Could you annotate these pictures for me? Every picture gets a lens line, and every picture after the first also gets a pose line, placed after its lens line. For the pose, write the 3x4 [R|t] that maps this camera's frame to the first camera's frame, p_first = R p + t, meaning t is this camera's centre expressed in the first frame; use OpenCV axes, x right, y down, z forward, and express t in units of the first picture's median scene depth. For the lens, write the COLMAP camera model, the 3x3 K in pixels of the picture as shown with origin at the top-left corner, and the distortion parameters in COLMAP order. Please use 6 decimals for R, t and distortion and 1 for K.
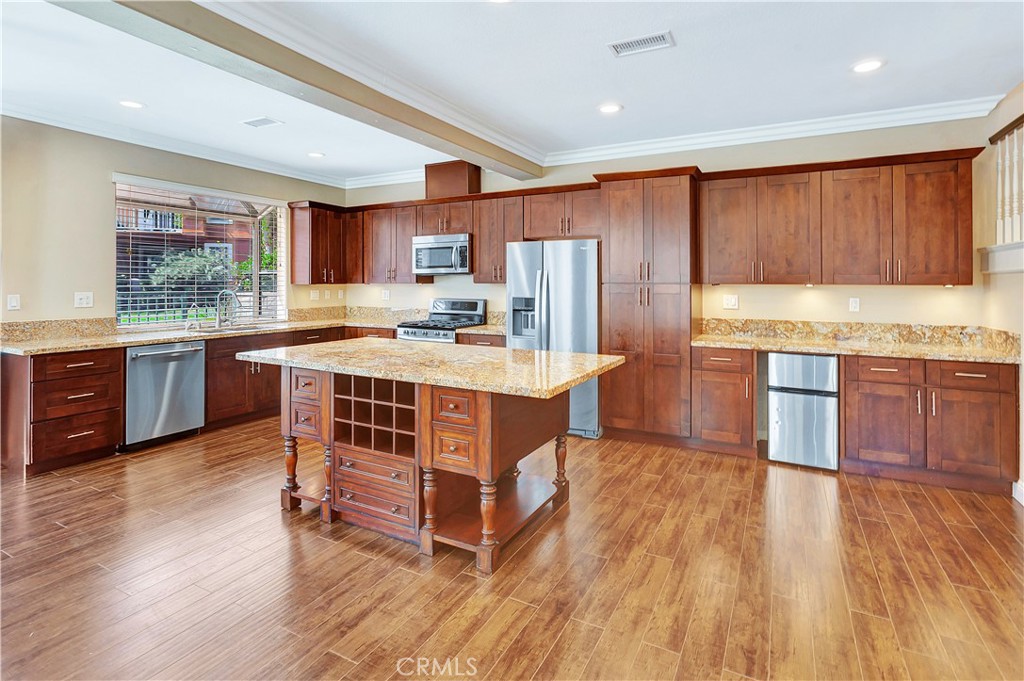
lens RADIAL K [[512.9, 0, 514.3], [0, 512.9, 272.4], [0, 0, 1]] dist [-0.009928, 0.012154]
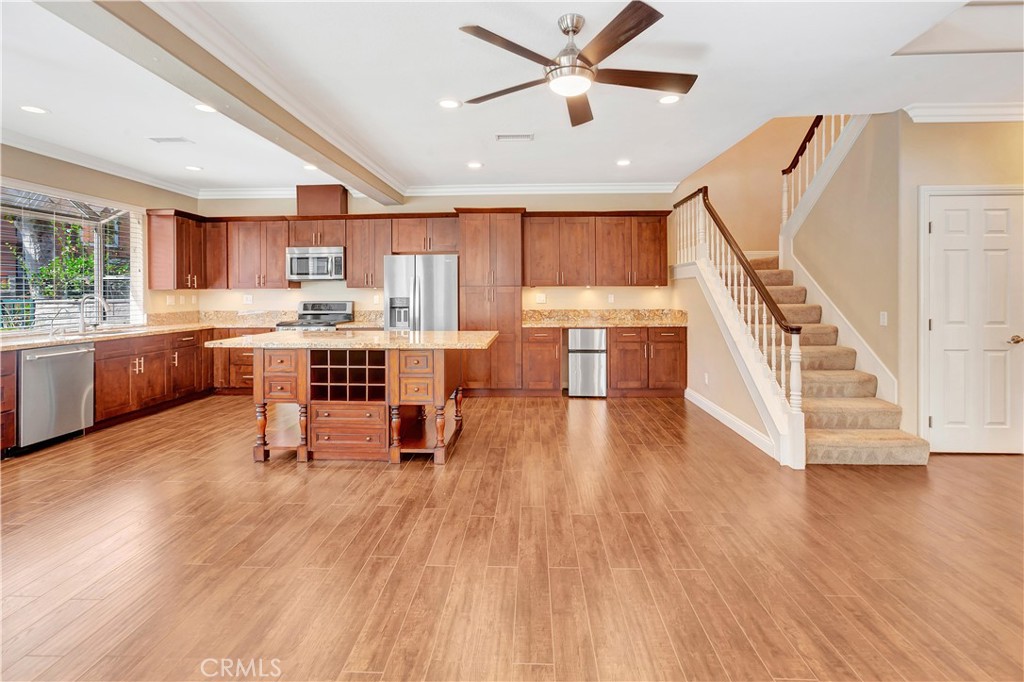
lens RADIAL K [[481.2, 0, 509.0], [0, 481.2, 276.0], [0, 0, 1]] dist [-0.001215, 0.008411]
pose [[0.905465, 0.007174, 0.424361, -0.293623], [-0.001496, 0.999905, -0.013712, 0.012528], [-0.424419, 0.011781, 0.905389, -0.265019]]
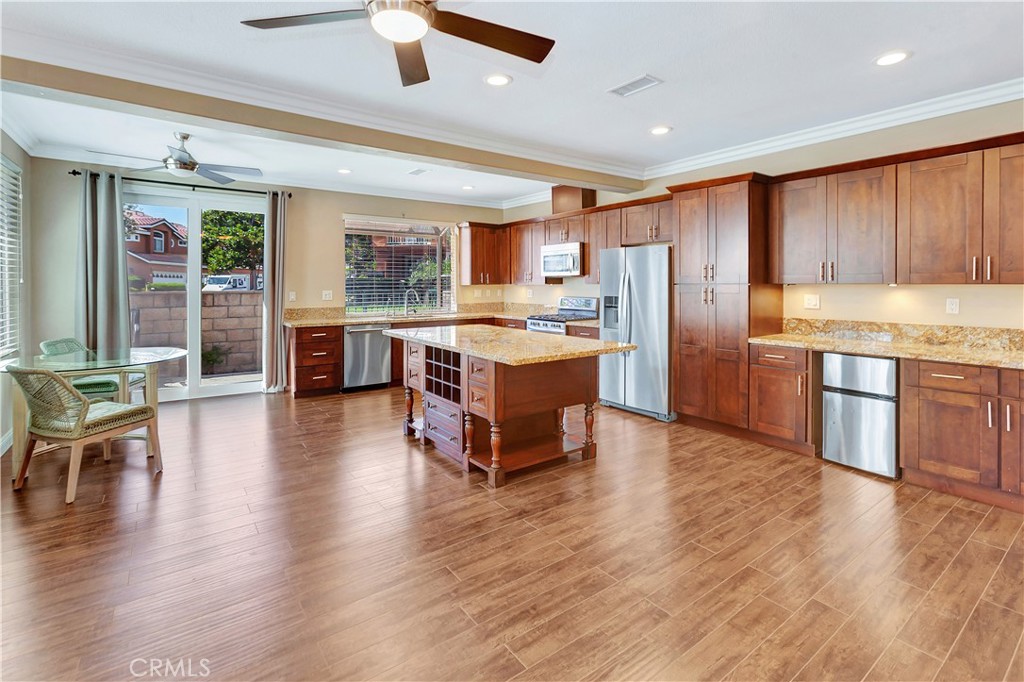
lens RADIAL K [[481.2, 0, 509.0], [0, 481.2, 276.0], [0, 0, 1]] dist [-0.001215, 0.008411]
pose [[0.901579, -0.011124, -0.432471, 0.334859], [0.013629, 0.999903, 0.002695, -0.003439], [0.432400, -0.008324, 0.901644, -0.110382]]
